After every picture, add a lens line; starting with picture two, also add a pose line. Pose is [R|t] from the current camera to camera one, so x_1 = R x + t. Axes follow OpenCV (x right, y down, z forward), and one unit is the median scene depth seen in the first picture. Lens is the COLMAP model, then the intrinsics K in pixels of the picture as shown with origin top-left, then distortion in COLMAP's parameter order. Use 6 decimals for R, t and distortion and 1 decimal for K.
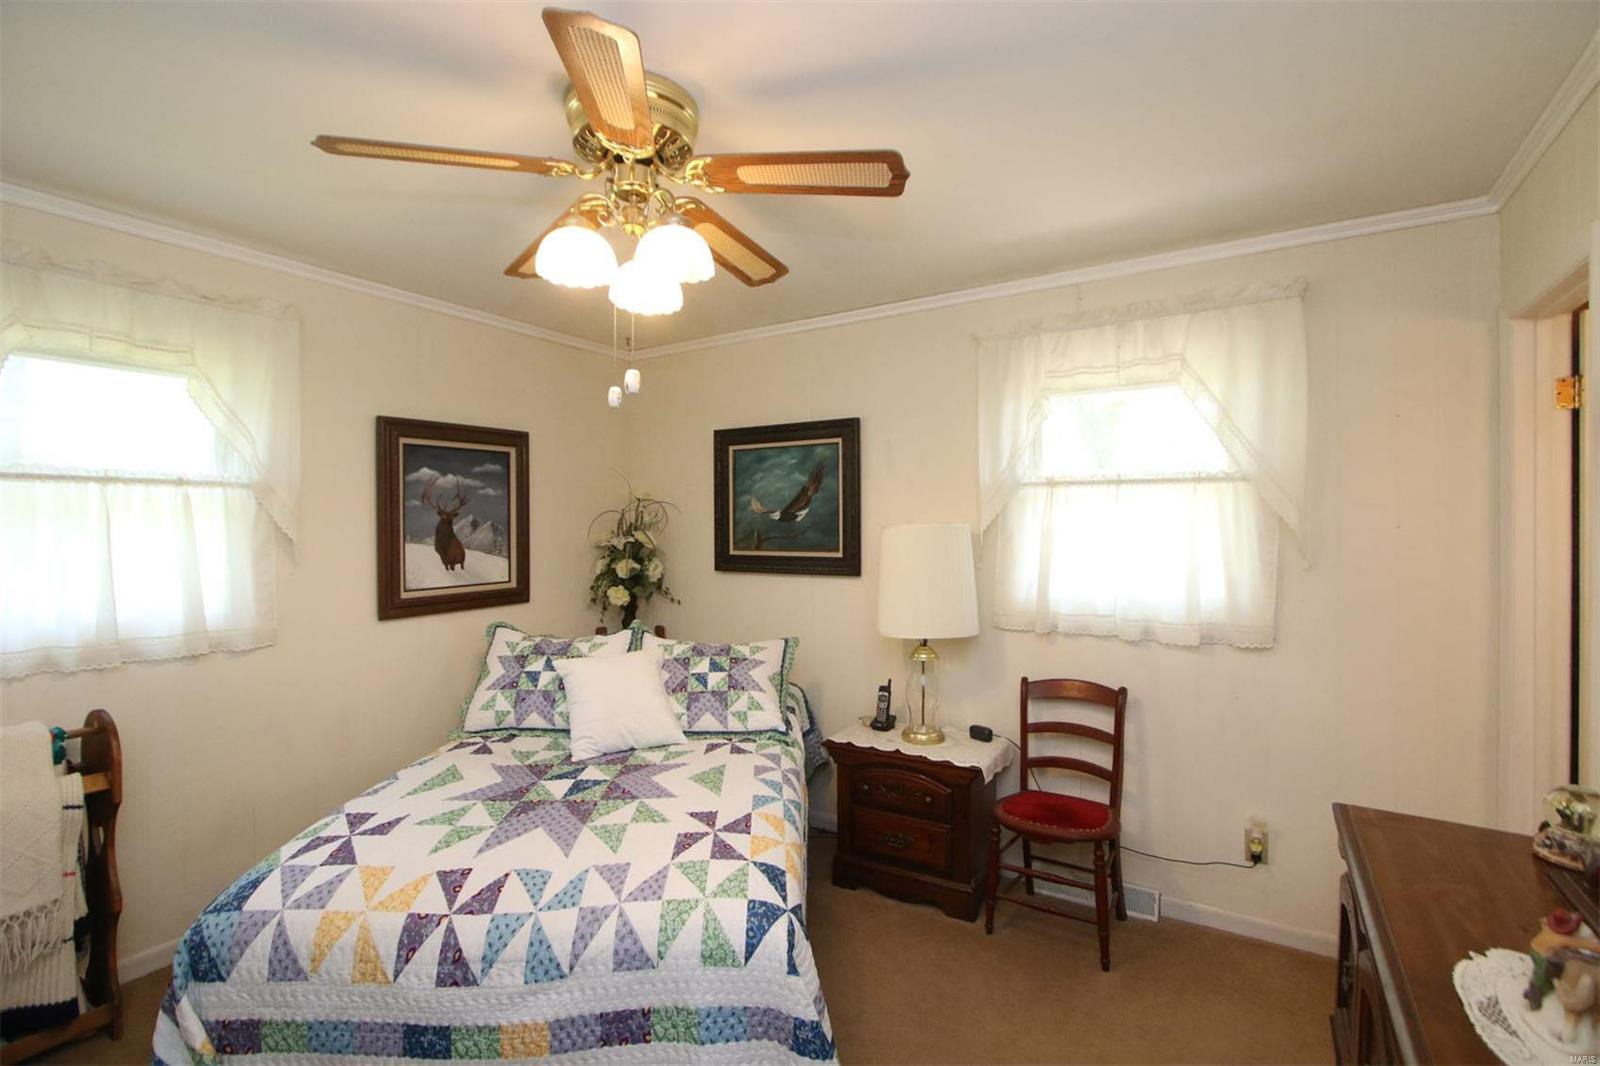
lens RADIAL K [[741.2, 0, 802.3], [0, 741.2, 531.8], [0, 0, 1]] dist [-0.013939, -0.001144]
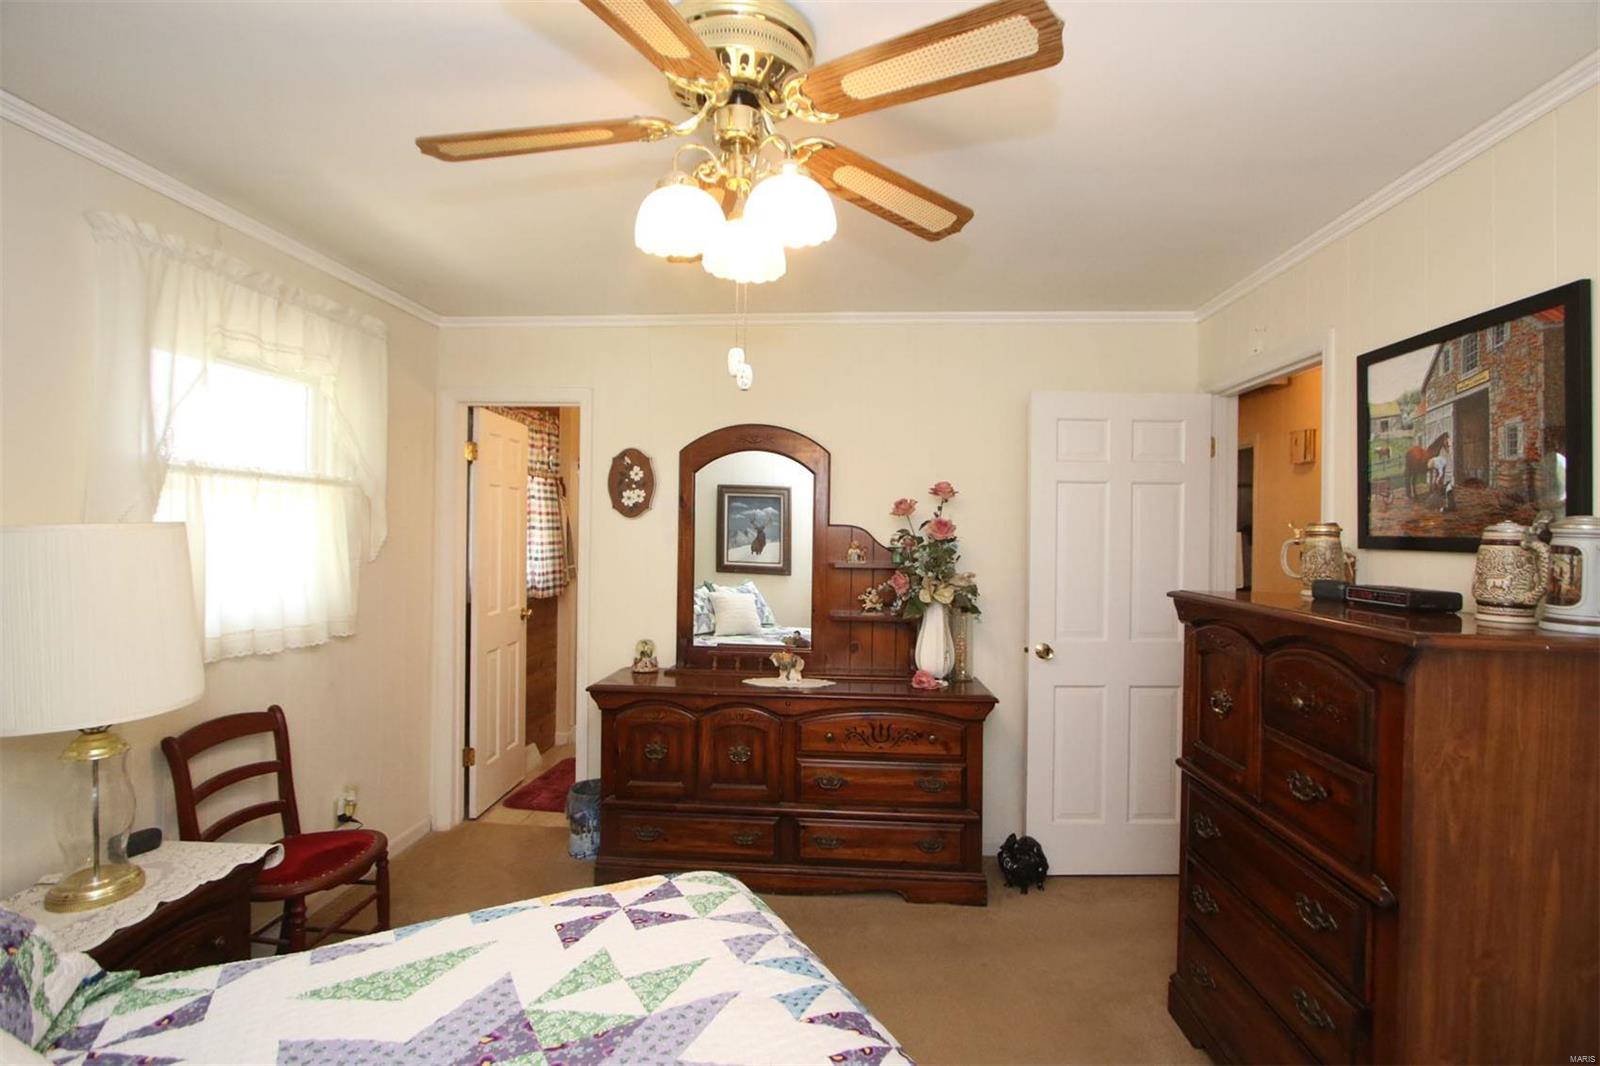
lens RADIAL K [[741.2, 0, 801.0], [0, 741.2, 530.2], [0, 0, 1]] dist [-0.013939, -0.001144]
pose [[-0.489285, -0.007797, 0.872089, -0.685866], [-0.002141, 0.999968, 0.007739, -0.011451], [-0.872121, 0.001919, -0.489286, 0.915217]]
